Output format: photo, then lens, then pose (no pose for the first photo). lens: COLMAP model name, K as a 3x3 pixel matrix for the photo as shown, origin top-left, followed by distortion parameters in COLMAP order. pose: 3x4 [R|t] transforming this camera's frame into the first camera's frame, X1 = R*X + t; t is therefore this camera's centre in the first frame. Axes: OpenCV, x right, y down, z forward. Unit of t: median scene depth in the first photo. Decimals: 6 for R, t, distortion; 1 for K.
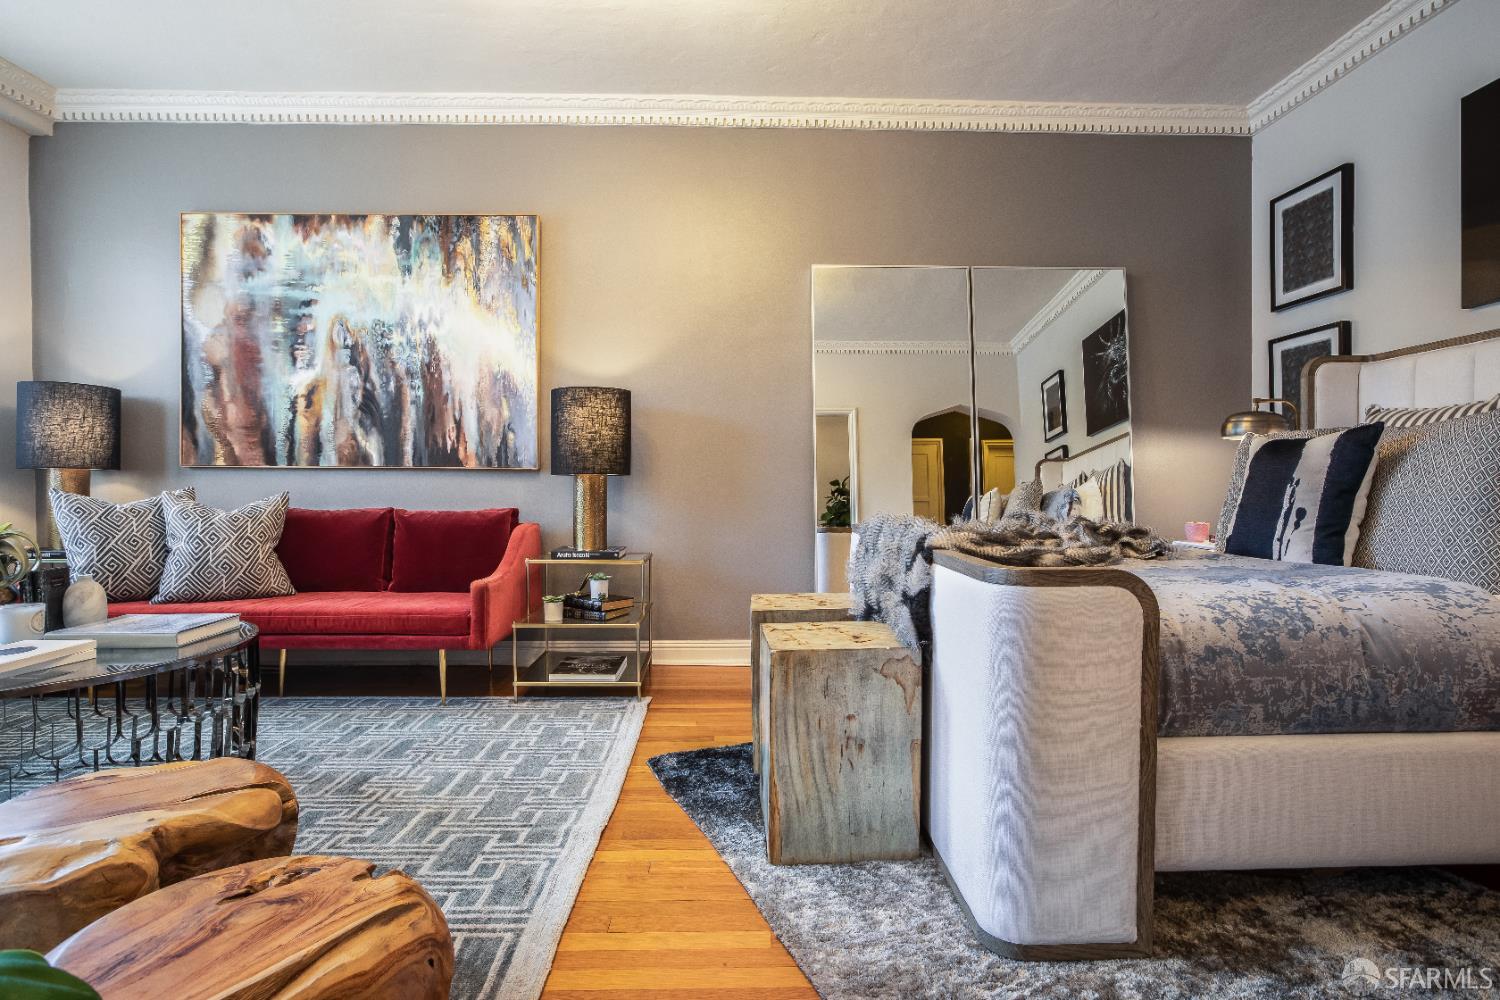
lens RADIAL K [[763.7, 0, 750.0], [0, 763.7, 500.0], [0, 0, 1]] dist [-0.045896, 0.026941]
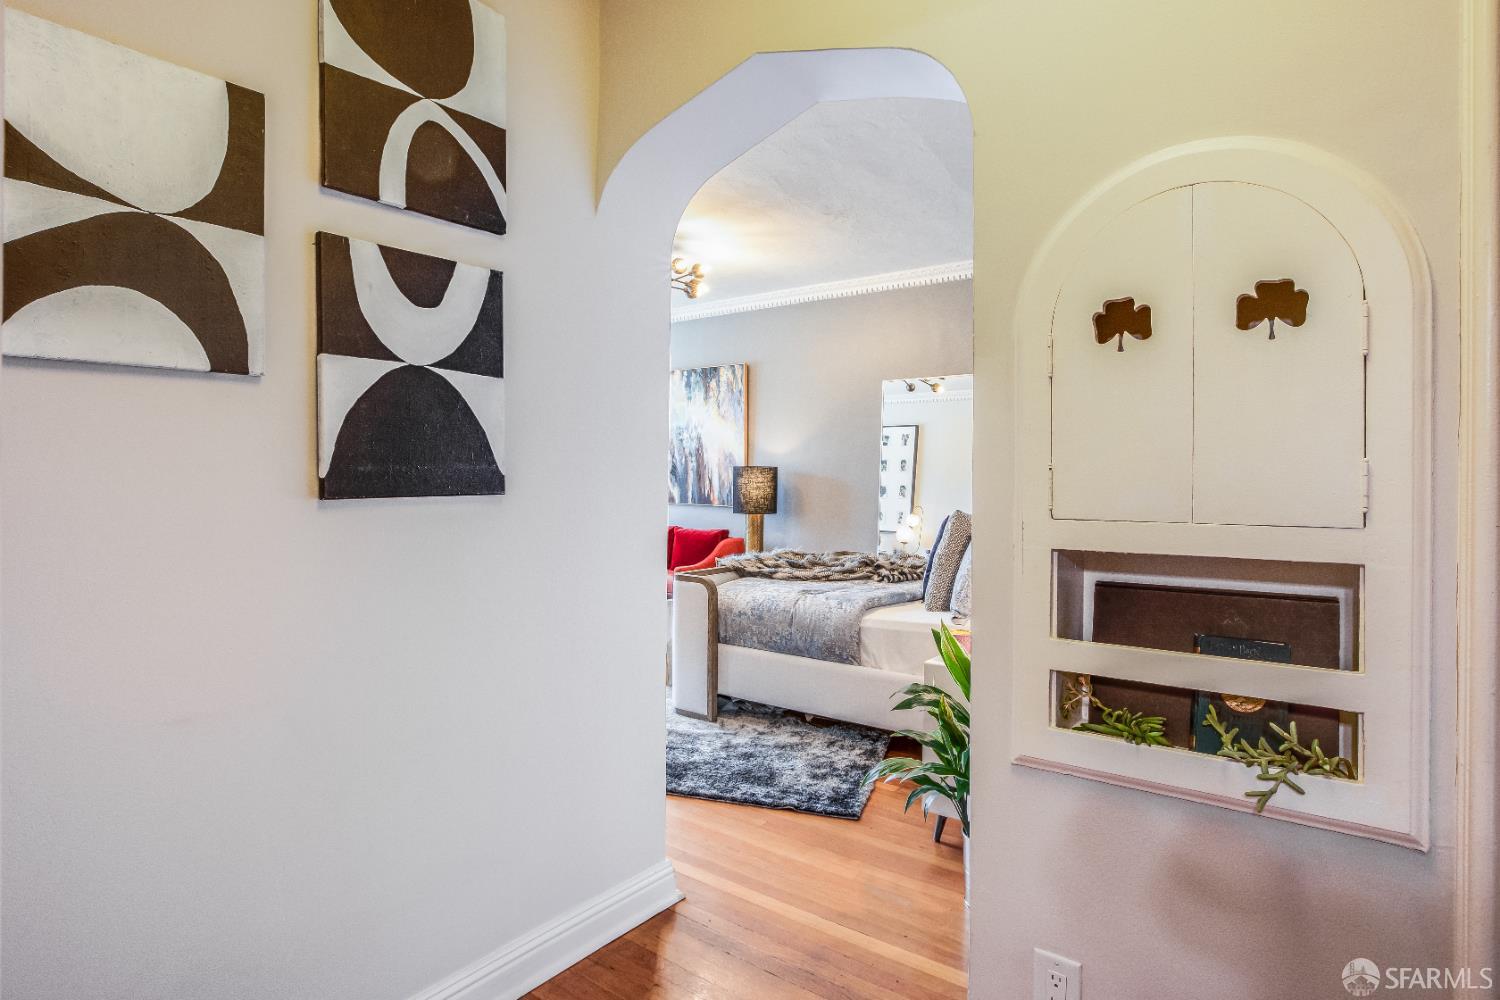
lens RADIAL K [[763.7, 0, 750.0], [0, 763.7, 500.0], [0, 0, 1]] dist [-0.045896, 0.026941]
pose [[0.780508, 0.023141, -0.624718, 0.847500], [-0.018576, 0.999732, 0.013825, -0.083051], [0.624870, 0.000814, 0.780728, -0.380012]]
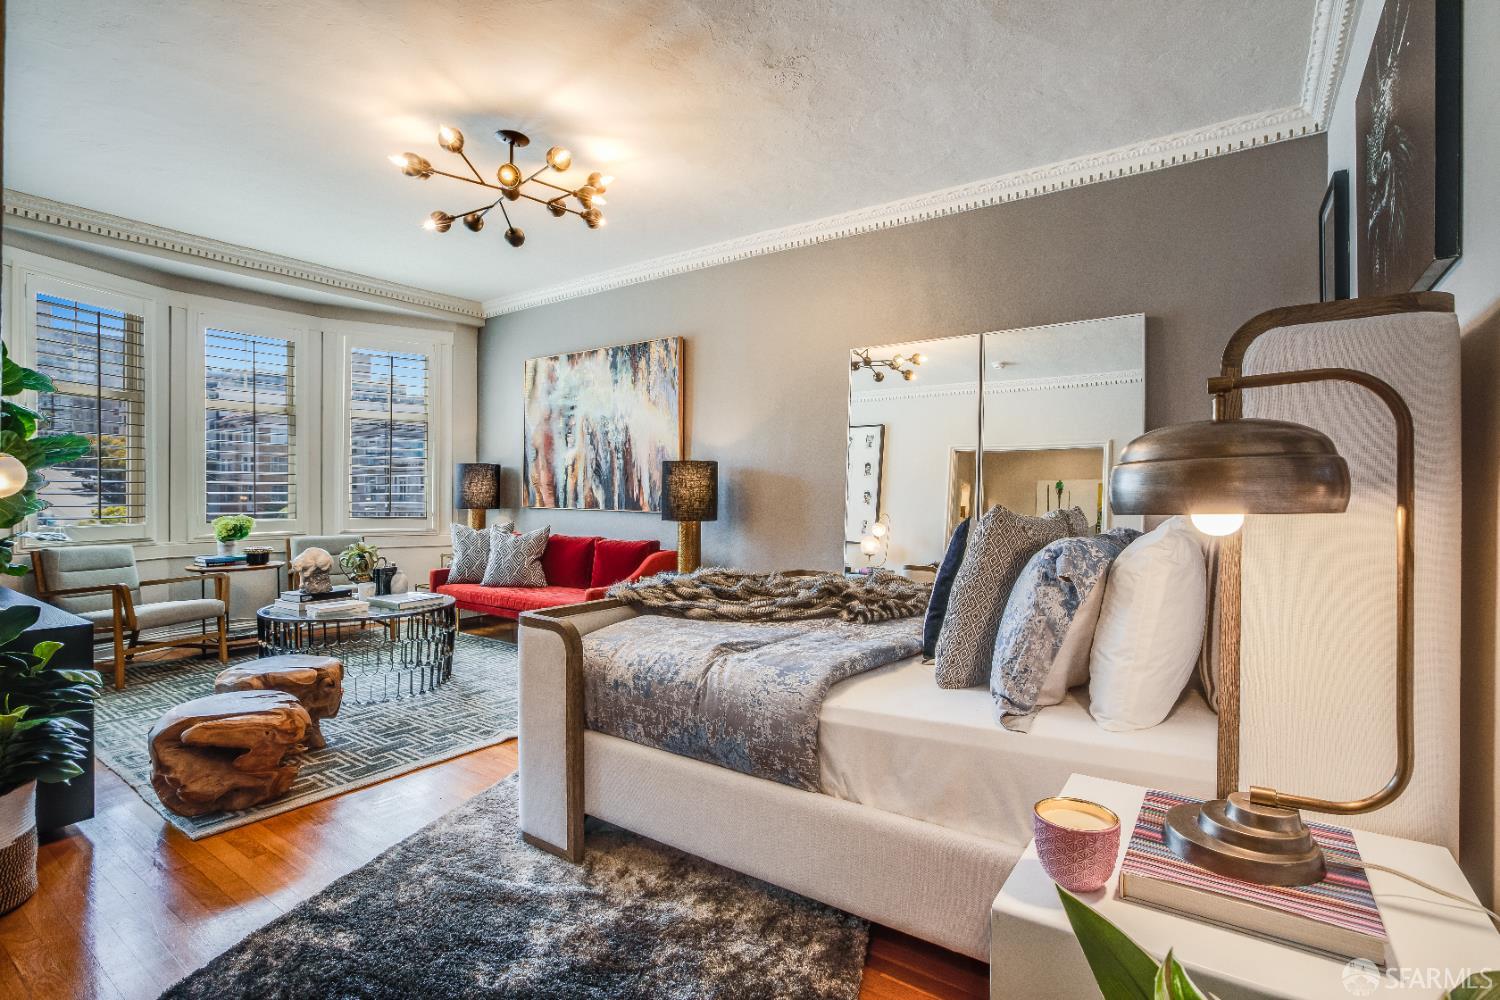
lens RADIAL K [[705.5, 0, 750.0], [0, 705.5, 500.0], [0, 0, 1]] dist [-0.042455, 0.000430]
pose [[0.805658, 0.010397, -0.592290, 0.623086], [-0.016429, 0.999854, -0.004796, -0.061709], [0.592153, 0.013595, 0.805711, 0.006329]]
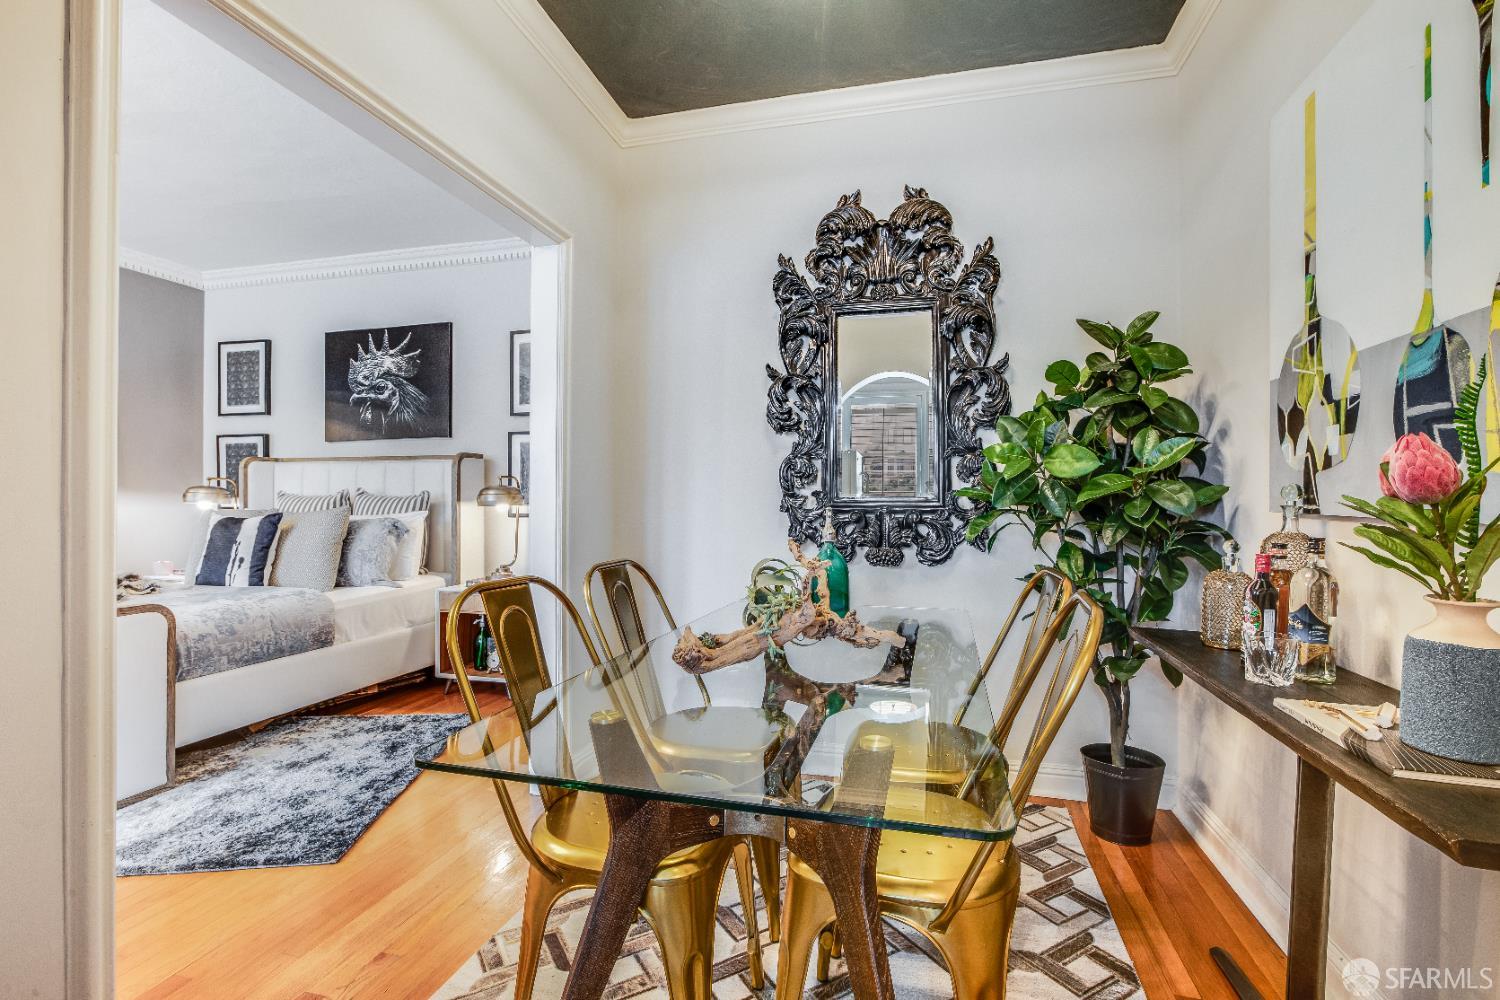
lens RADIAL K [[674.1, 0, 776.2], [0, 674.1, 501.4], [0, 0, 1]] dist [-0.016525, 0.000188]
pose [[0.250160, 0.007883, 0.968172, -0.301446], [0.011969, 0.999865, -0.011234, -0.052033], [-0.968131, 0.014399, 0.250032, -0.392983]]
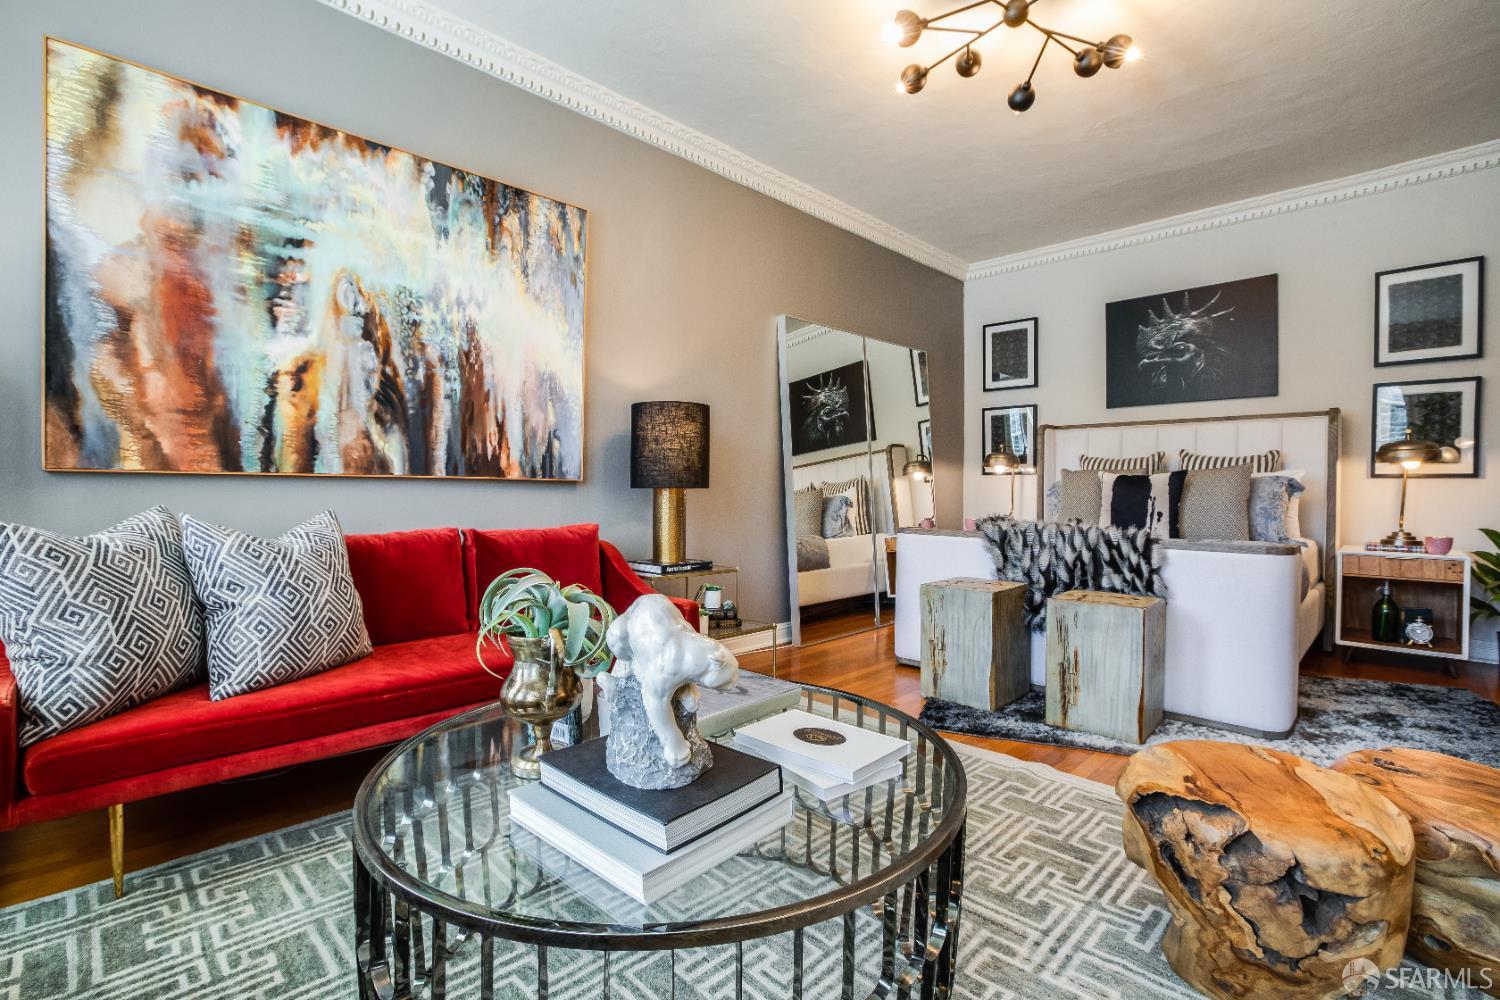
lens RADIAL K [[689.0, 0, 750.0], [0, 689.0, 500.0], [0, 0, 1]] dist [-0.040100, 0.009653]
pose [[0.722068, -0.009084, 0.691762, -0.723077], [0.005821, 0.999958, 0.007054, -0.021902], [-0.691797, -0.001067, 0.722091, 0.248202]]
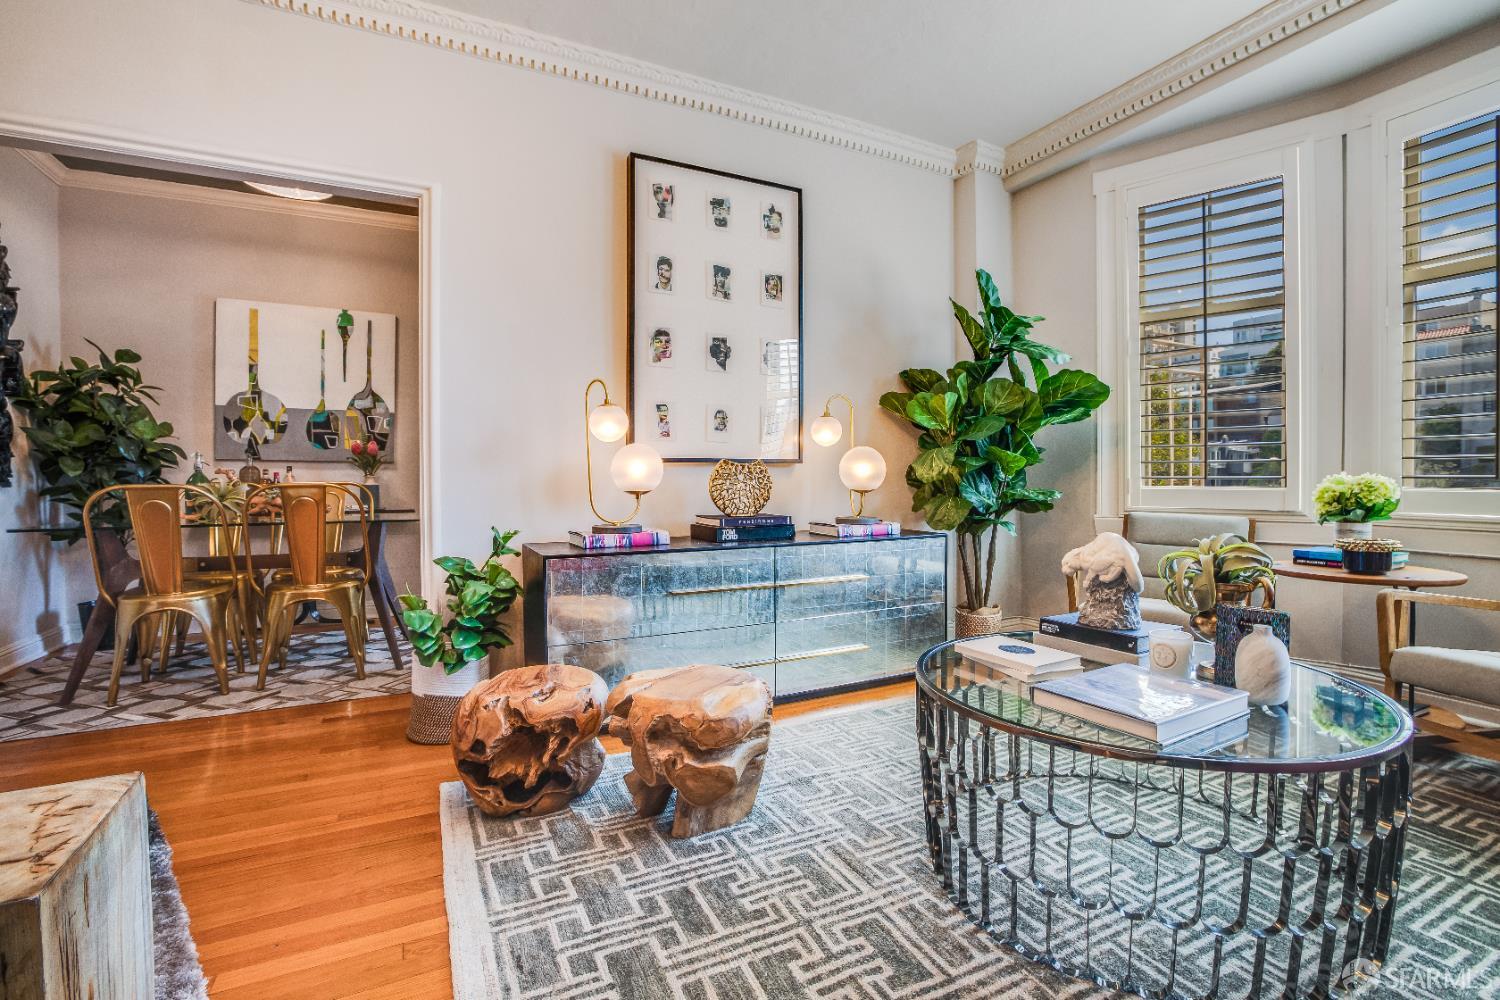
lens RADIAL K [[686.0, 0, 756.0], [0, 686.0, 483.9], [0, 0, 1]] dist [-0.031165, 0.009743]
pose [[-0.901879, 0.011662, -0.431831, -0.094045], [-0.000076, 0.999631, 0.027153, -0.034517], [0.431989, 0.024521, -0.901546, 0.816382]]
